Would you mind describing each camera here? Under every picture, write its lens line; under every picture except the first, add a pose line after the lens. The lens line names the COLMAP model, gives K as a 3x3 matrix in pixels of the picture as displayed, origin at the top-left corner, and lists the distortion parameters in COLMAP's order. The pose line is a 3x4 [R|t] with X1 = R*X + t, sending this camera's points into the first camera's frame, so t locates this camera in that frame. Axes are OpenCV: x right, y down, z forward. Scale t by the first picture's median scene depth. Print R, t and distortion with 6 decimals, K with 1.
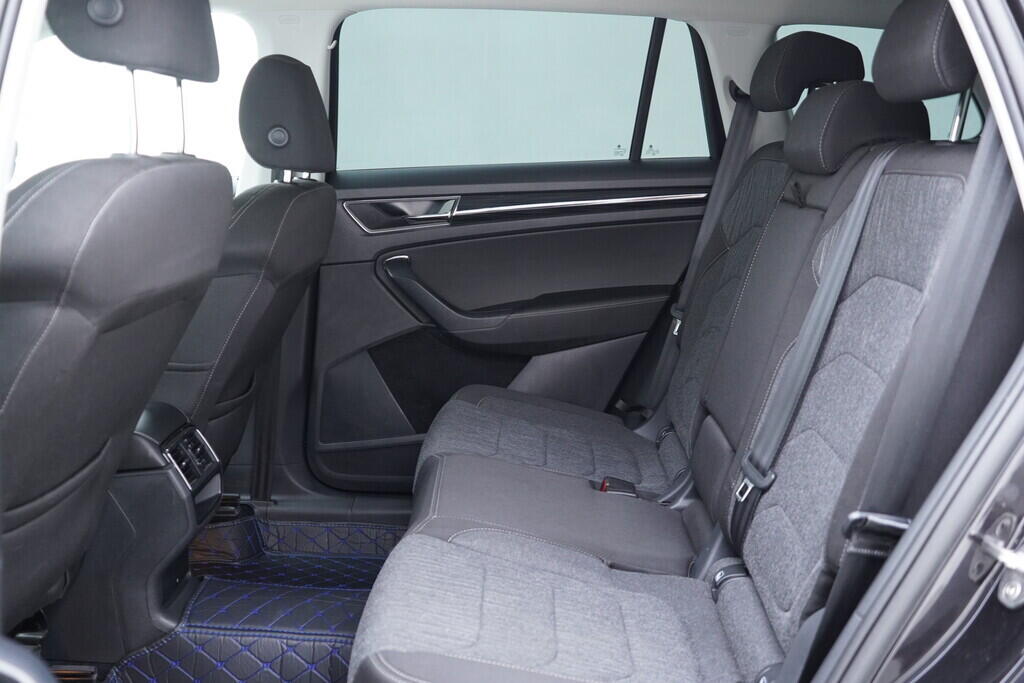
lens RADIAL K [[1063.8, 0, 516.5], [0, 1063.8, 336.1], [0, 0, 1]] dist [0.006148, 0.000000]
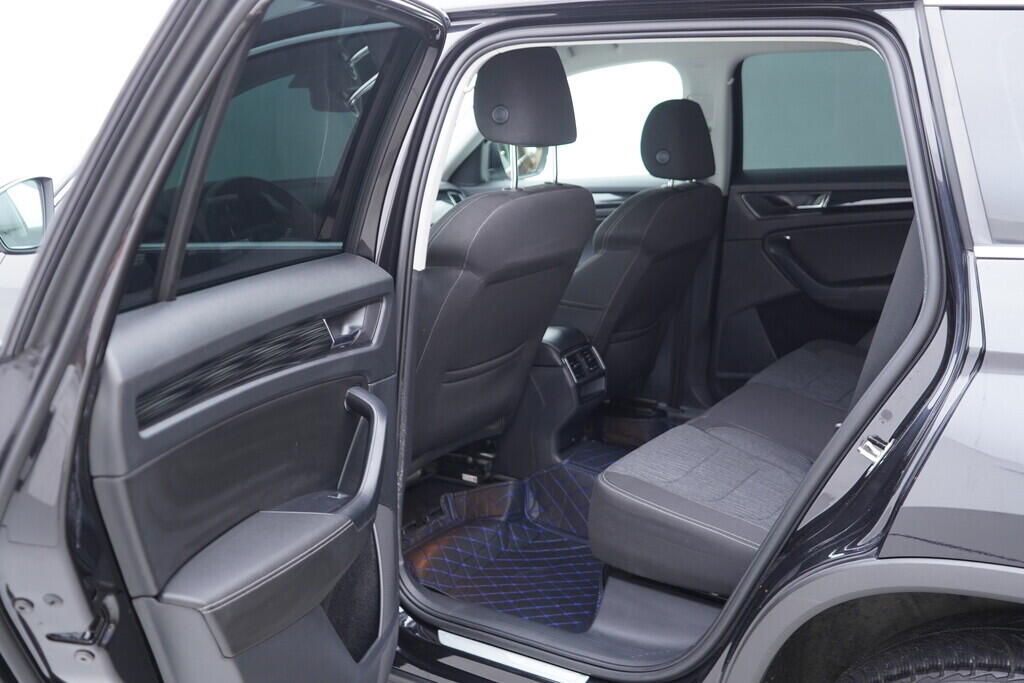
lens RADIAL K [[1063.8, 0, 509.8], [0, 1063.8, 338.3], [0, 0, 1]] dist [0.006148, 0.000000]
pose [[0.838944, 0.096939, -0.535514, 0.428305], [-0.069308, 0.995027, 0.071542, -0.028069], [0.539786, -0.022905, 0.841491, -0.378097]]
